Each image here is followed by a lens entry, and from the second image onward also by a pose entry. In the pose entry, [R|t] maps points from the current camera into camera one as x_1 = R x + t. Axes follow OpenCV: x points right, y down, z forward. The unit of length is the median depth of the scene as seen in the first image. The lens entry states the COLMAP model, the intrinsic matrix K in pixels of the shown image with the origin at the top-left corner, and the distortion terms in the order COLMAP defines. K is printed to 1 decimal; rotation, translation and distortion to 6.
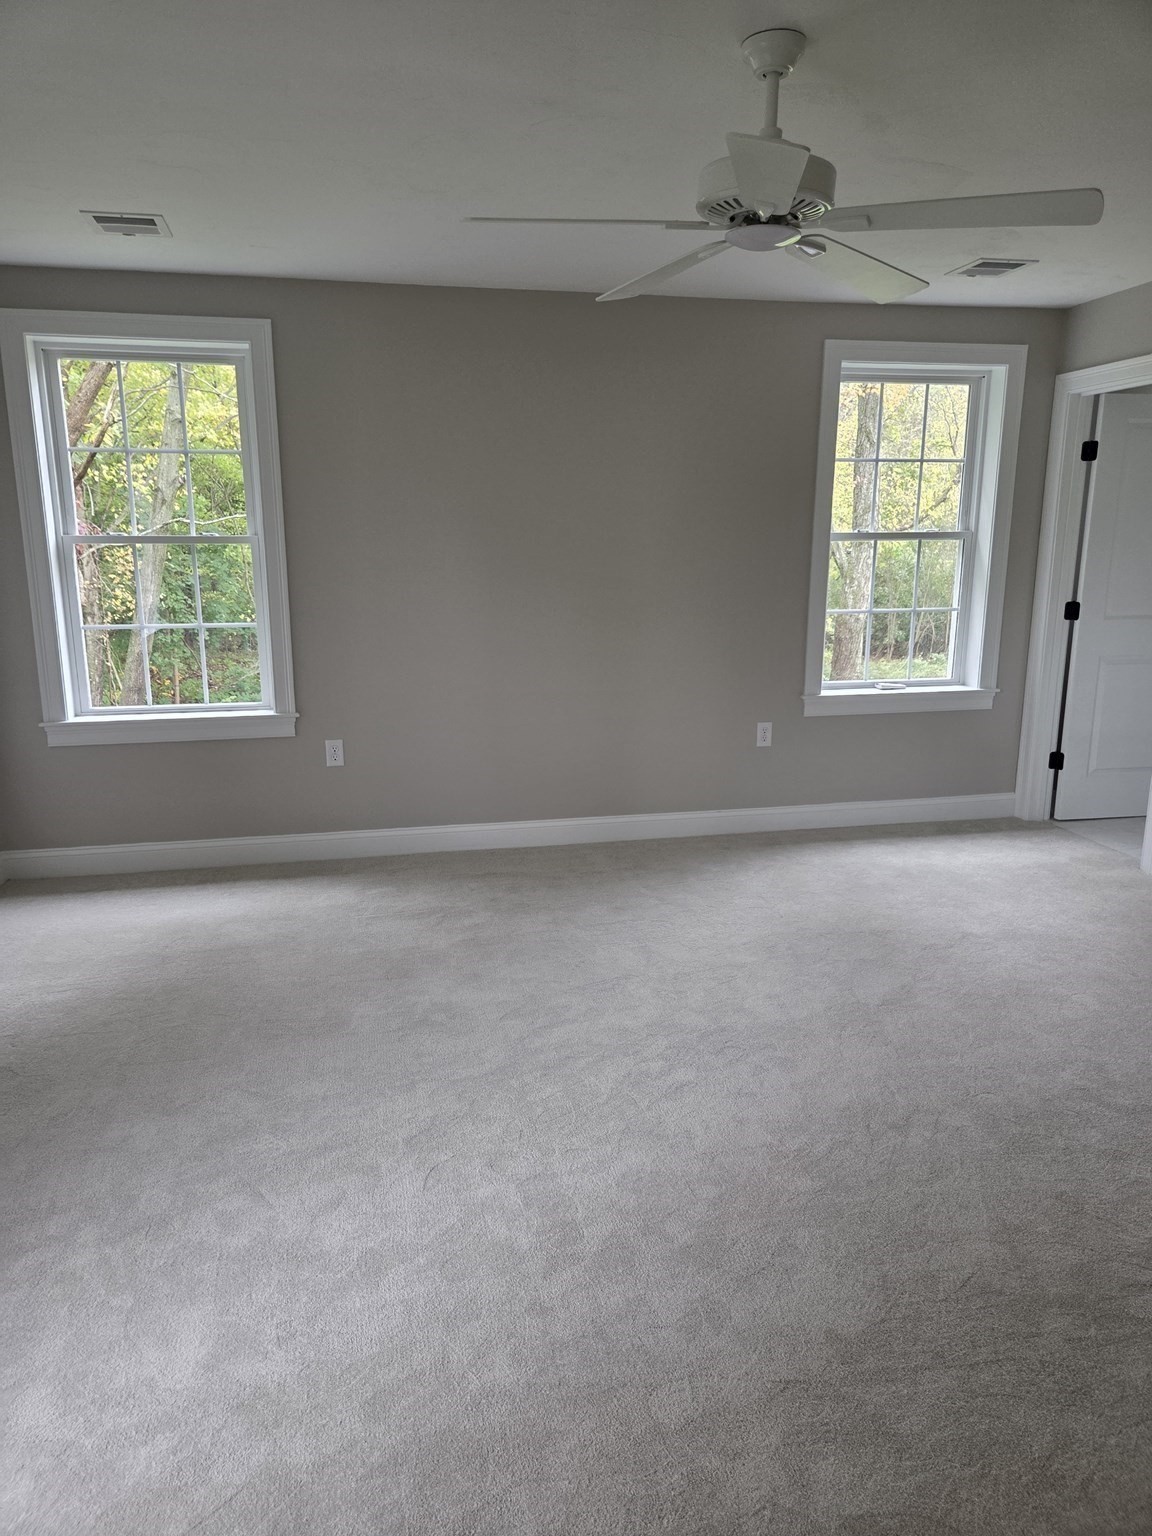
lens RADIAL K [[1039.1, 0, 581.8], [0, 1039.1, 766.5], [0, 0, 1]] dist [0.060171, -0.058399]
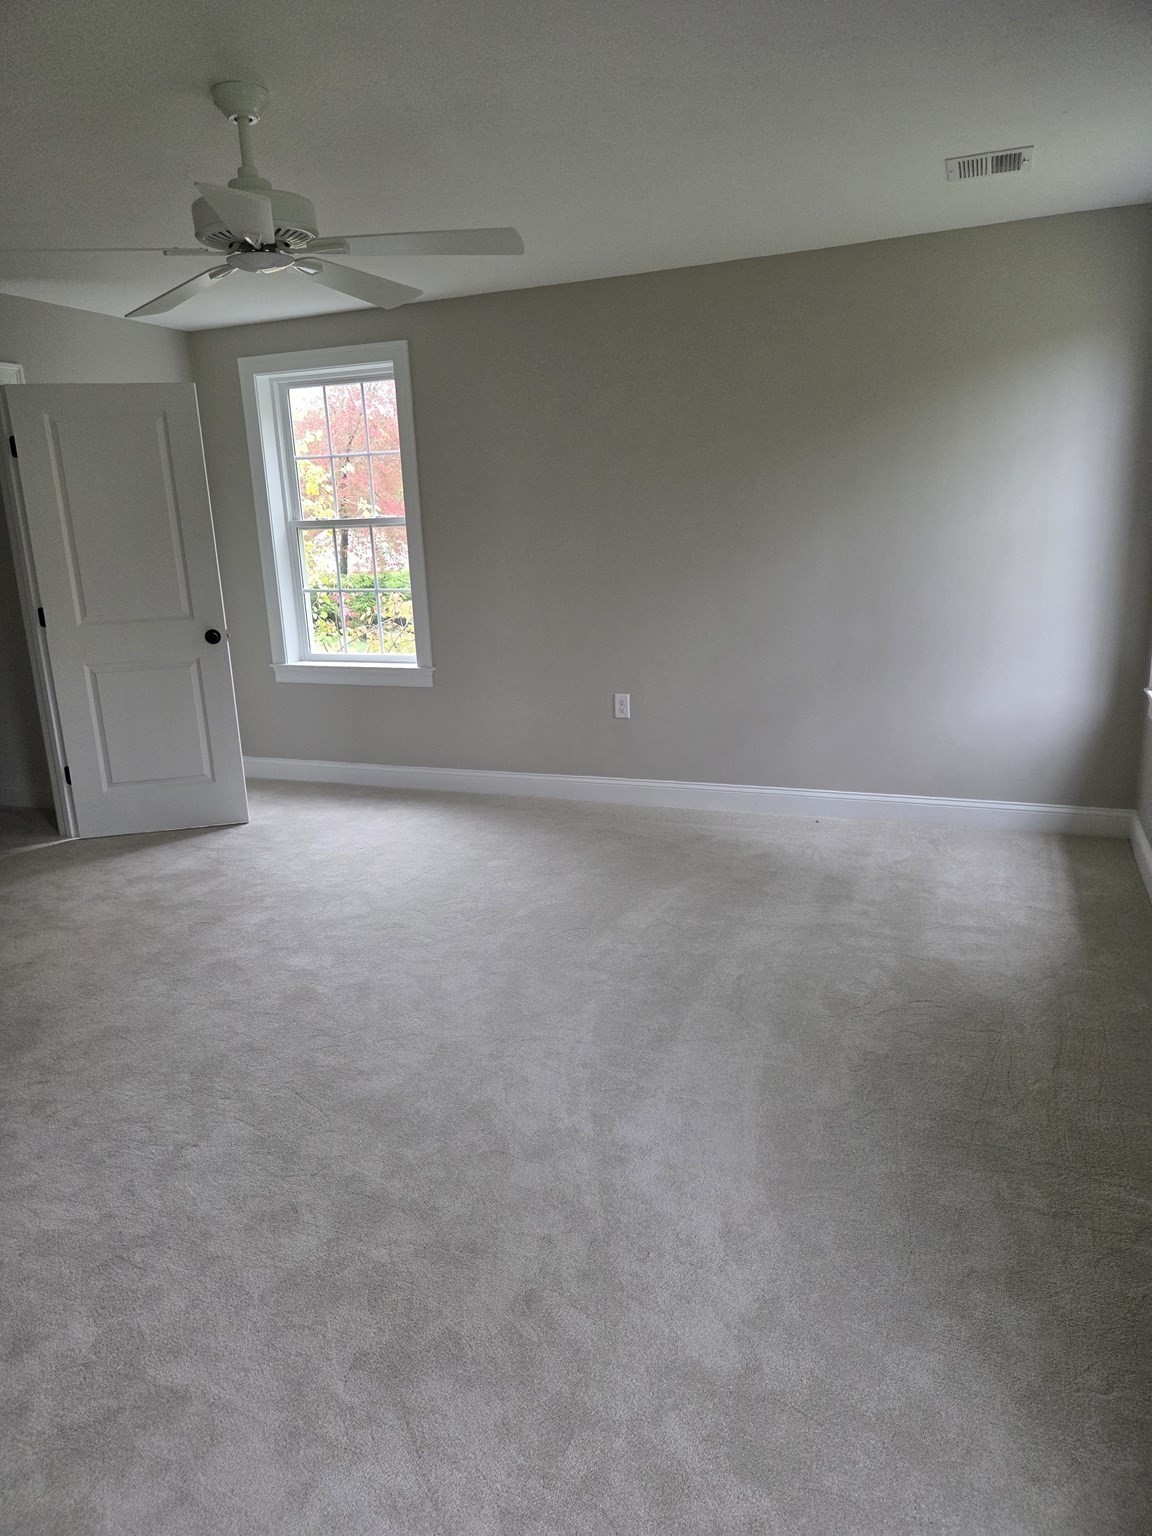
lens RADIAL K [[1039.1, 0, 583.9], [0, 1039.1, 759.5], [0, 0, 1]] dist [0.060171, -0.058399]
pose [[0.818904, 0.101364, -0.564909, 1.129413], [-0.084923, 0.994846, 0.055402, -0.053830], [0.567613, 0.002605, 0.823291, 0.231533]]
